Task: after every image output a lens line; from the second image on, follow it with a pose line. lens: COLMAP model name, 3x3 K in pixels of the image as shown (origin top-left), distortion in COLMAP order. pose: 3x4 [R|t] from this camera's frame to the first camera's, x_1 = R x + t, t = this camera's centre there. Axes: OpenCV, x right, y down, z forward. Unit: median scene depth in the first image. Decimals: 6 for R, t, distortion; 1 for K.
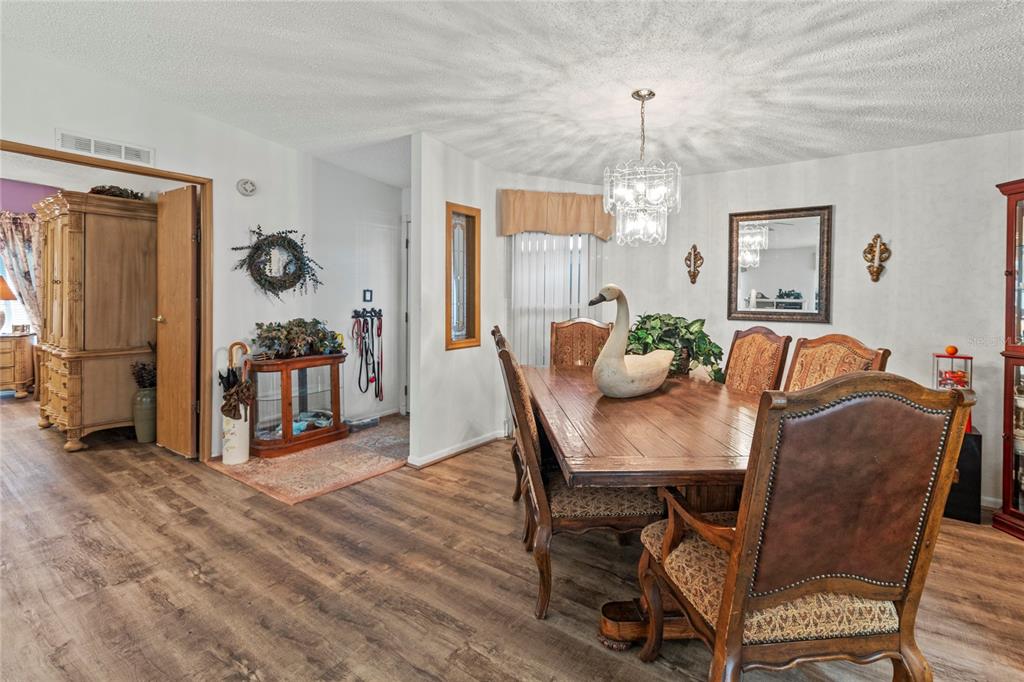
lens RADIAL K [[482.3, 0, 521.6], [0, 482.3, 302.4], [0, 0, 1]] dist [-0.000116, 0.000374]
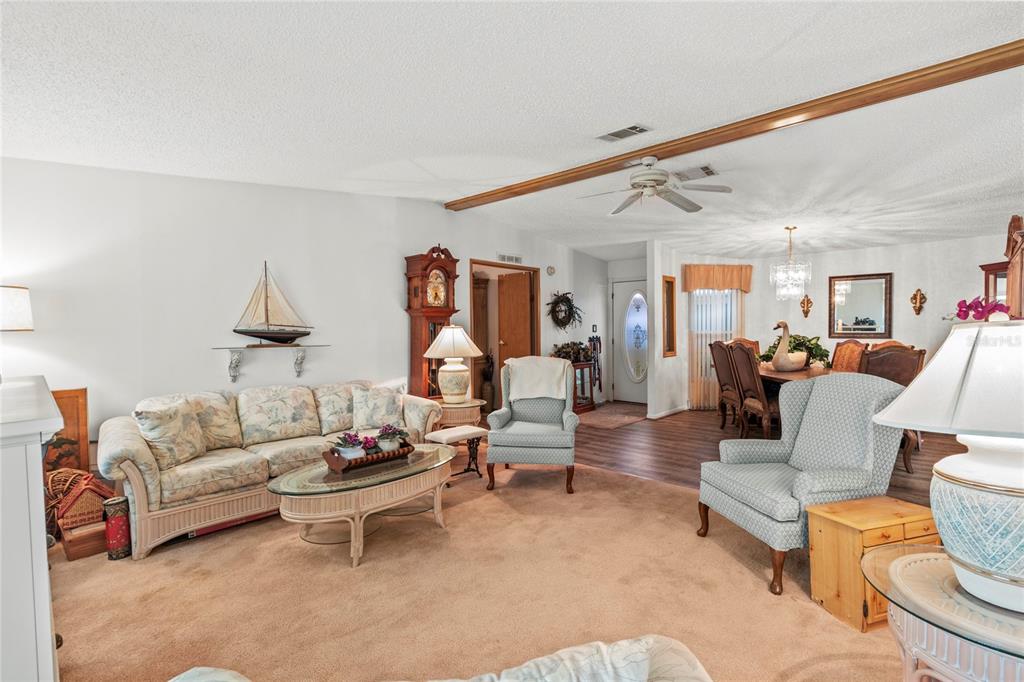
lens RADIAL K [[479.6, 0, 521.5], [0, 479.6, 339.2], [0, 0, 1]] dist [0.001596, -0.000381]
pose [[0.993803, -0.017064, -0.109837, -0.479403], [0.018145, 0.999796, 0.008852, 0.004894], [0.109663, -0.010790, 0.993910, -0.833730]]
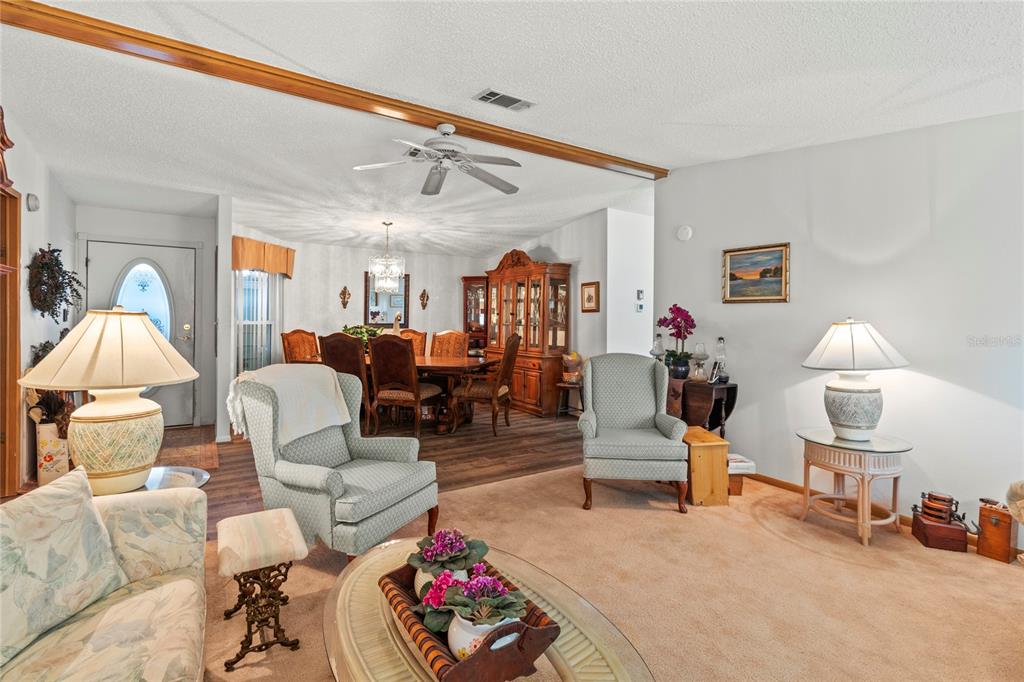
lens RADIAL K [[485.3, 0, 525.4], [0, 485.3, 311.9], [0, 0, 1]] dist [0.001658, 0.000070]
pose [[0.346560, 0.003391, 0.938022, -1.119403], [0.008330, 0.999943, -0.006692, -0.008826], [-0.937991, 0.010133, 0.346512, -0.238067]]
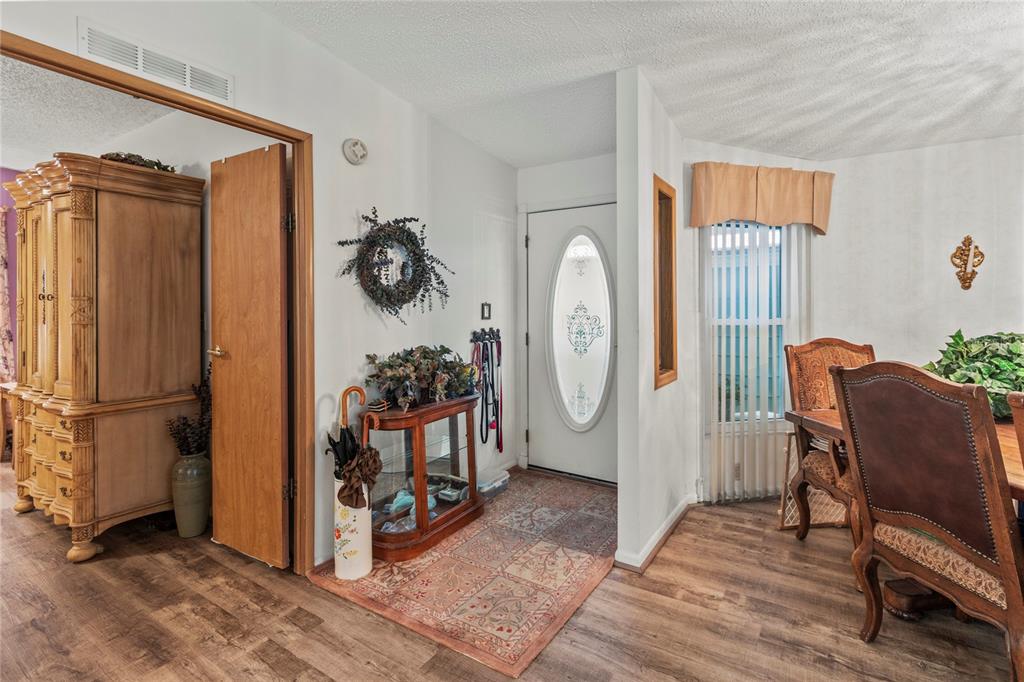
lens RADIAL K [[485.3, 0, 525.4], [0, 485.3, 311.9], [0, 0, 1]] dist [0.001658, 0.000070]
pose [[0.997986, -0.013697, 0.061937, -0.376295], [0.014014, 0.999891, -0.004691, -0.010775], [-0.061866, 0.005550, 0.998069, 0.316151]]
